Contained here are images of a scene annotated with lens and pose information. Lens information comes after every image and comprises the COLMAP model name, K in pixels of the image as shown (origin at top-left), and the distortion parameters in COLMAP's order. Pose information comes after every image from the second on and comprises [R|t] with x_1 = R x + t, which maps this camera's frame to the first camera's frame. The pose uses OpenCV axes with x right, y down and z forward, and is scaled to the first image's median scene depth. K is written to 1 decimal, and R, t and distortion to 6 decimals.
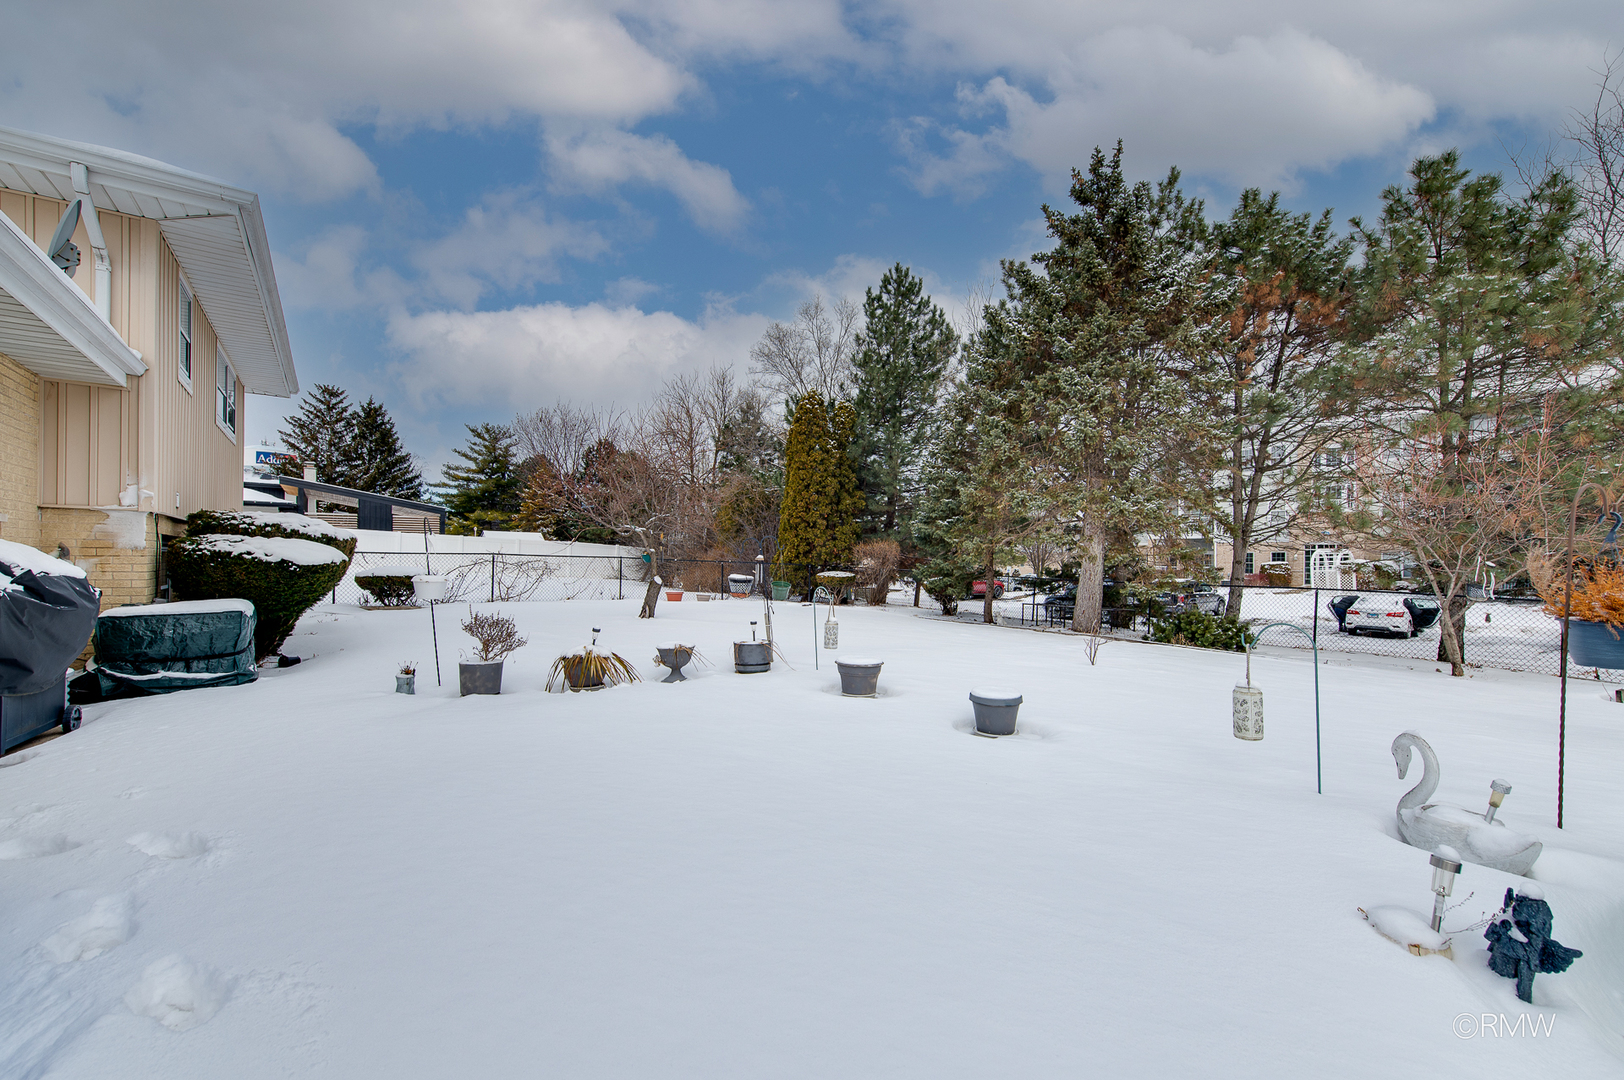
lens RADIAL K [[672.2, 0, 817.2], [0, 672.2, 557.1], [0, 0, 1]] dist [-0.000849, -0.000245]
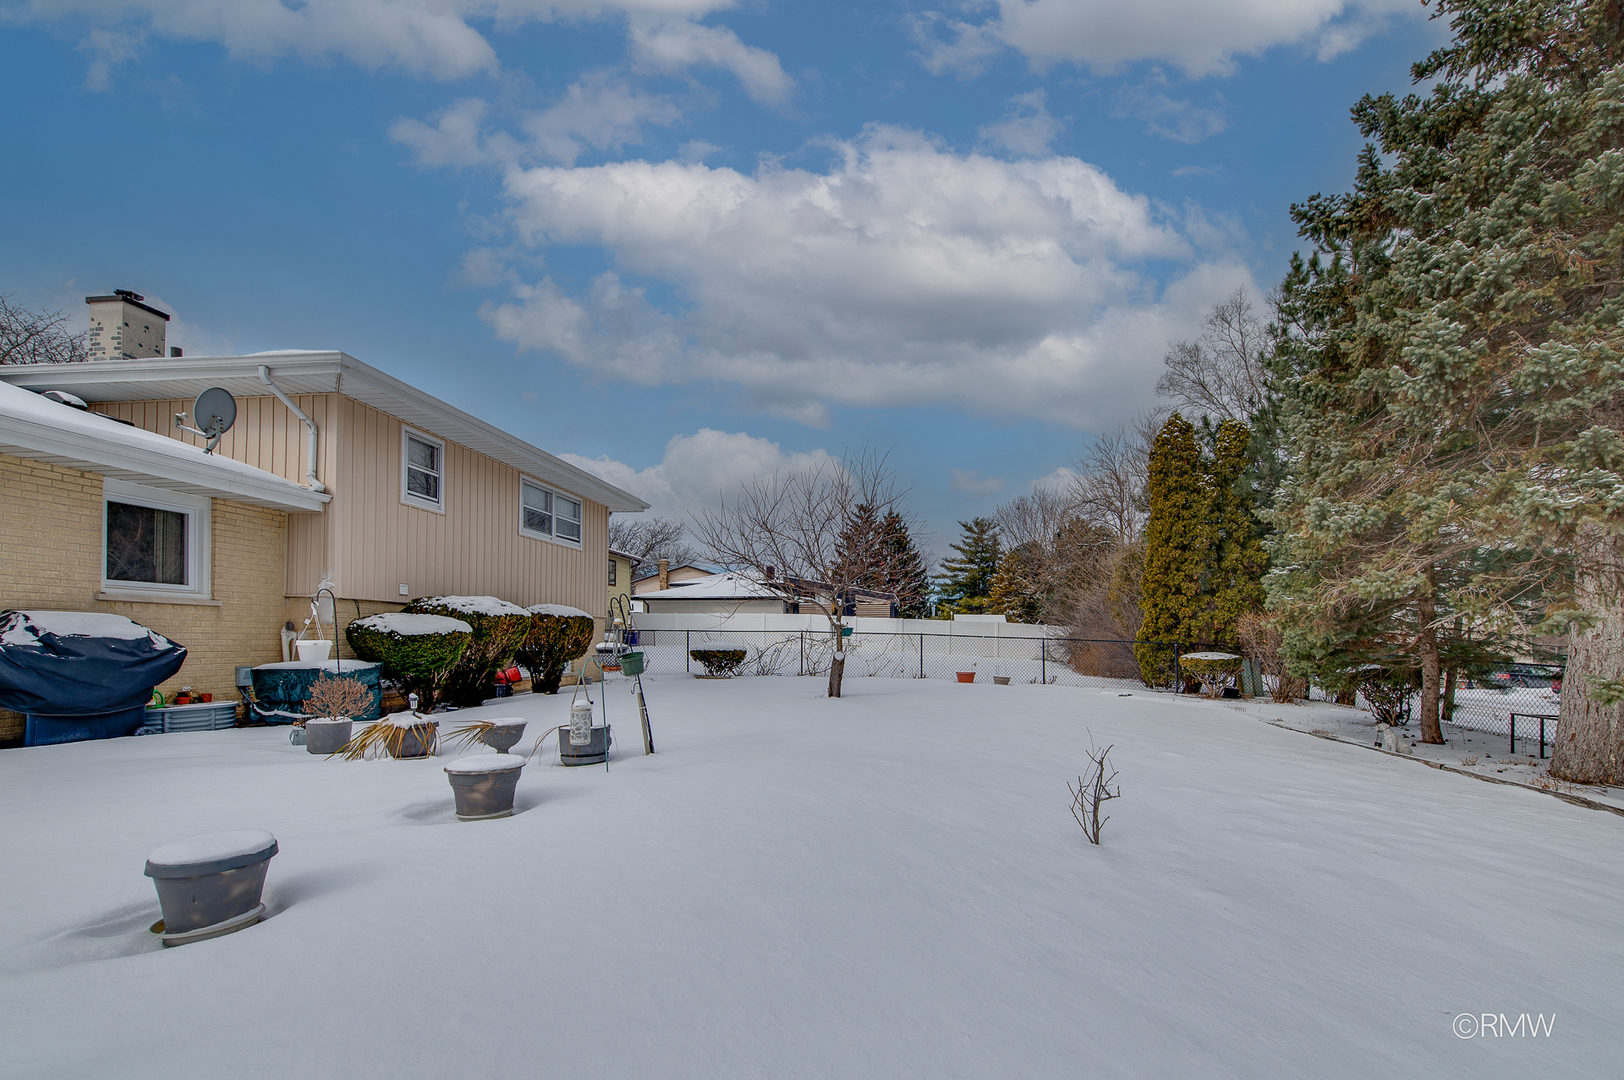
lens RADIAL K [[660.0, 0, 838.9], [0, 660.0, 625.3], [0, 0, 1]] dist [0.000928, 0.000086]
pose [[0.743152, -0.018825, -0.668858, 0.207900], [0.003356, 0.999696, -0.024406, 0.008251], [0.669114, 0.015893, 0.742989, 0.193614]]
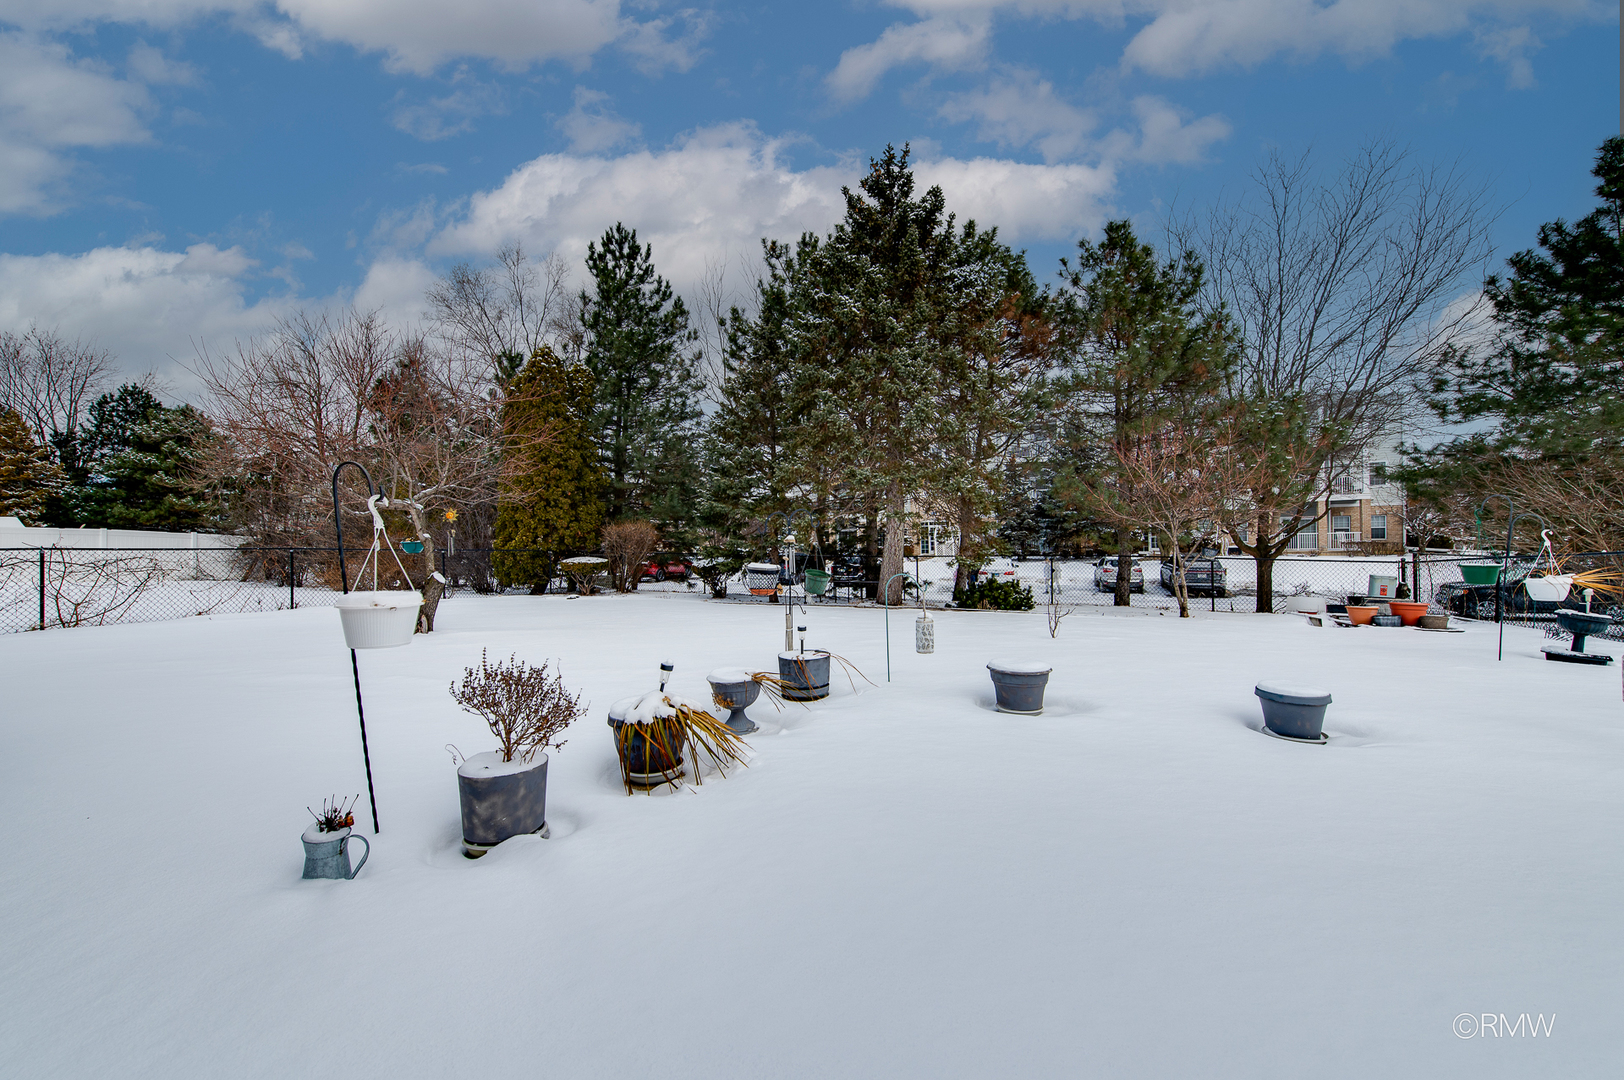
lens RADIAL K [[643.5, 0, 812.0], [0, 643.5, 540.0], [0, 0, 1]] dist [0.002681, 0.000091]
pose [[0.863501, -0.025150, 0.503720, -0.136067], [0.023568, 0.999677, 0.009510, -0.001646], [-0.503797, 0.003660, 0.863815, 0.123064]]
